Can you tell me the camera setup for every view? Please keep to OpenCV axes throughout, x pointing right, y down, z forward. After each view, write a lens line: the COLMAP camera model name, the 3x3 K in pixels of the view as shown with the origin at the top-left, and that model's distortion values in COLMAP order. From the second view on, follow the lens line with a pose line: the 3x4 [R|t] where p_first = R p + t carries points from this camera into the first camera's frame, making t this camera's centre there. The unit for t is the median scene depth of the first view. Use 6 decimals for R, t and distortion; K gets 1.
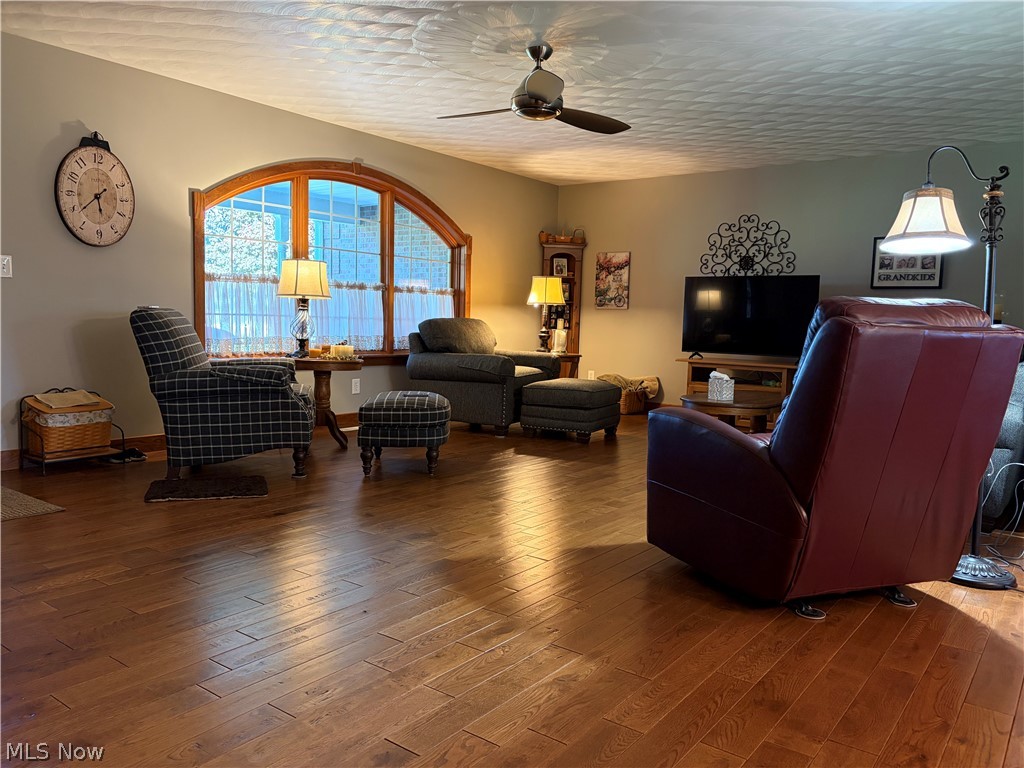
lens RADIAL K [[769.0, 0, 520.4], [0, 769.0, 379.9], [0, 0, 1]] dist [0.041208, -0.045998]
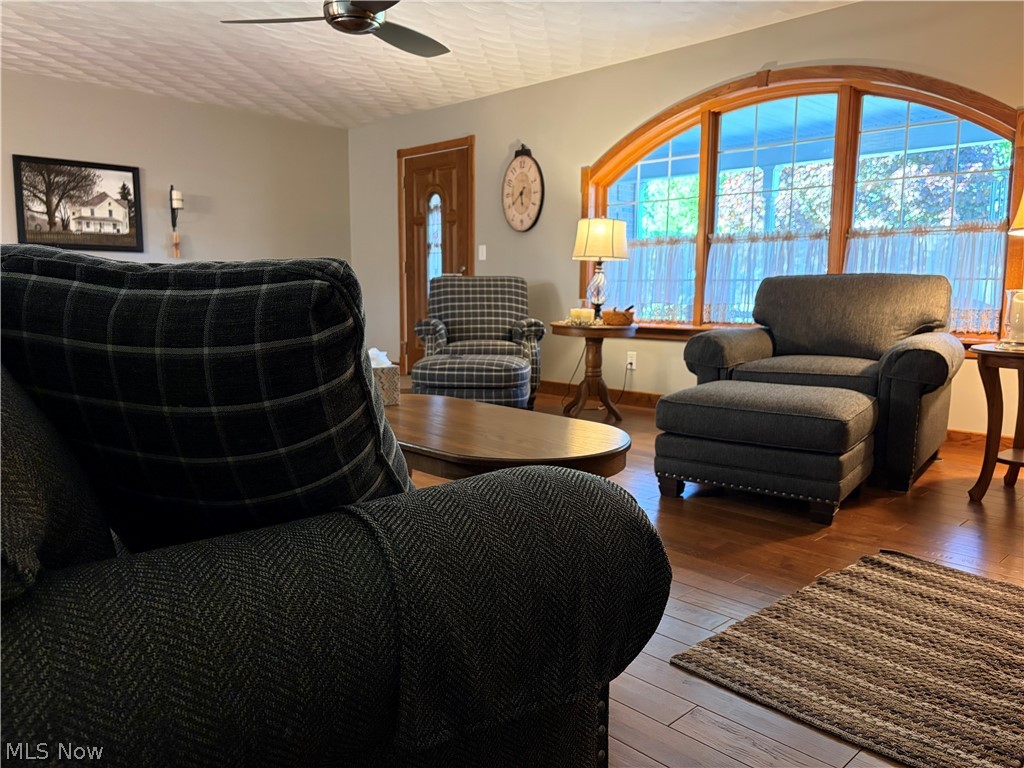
lens RADIAL K [[769.0, 0, 511.8], [0, 769.0, 385.5], [0, 0, 1]] dist [0.041208, -0.045998]
pose [[-0.150378, 0.099861, -0.983572, 0.769143], [-0.088420, 0.989540, 0.113985, -0.058201], [0.984667, 0.104108, -0.139975, 1.171595]]
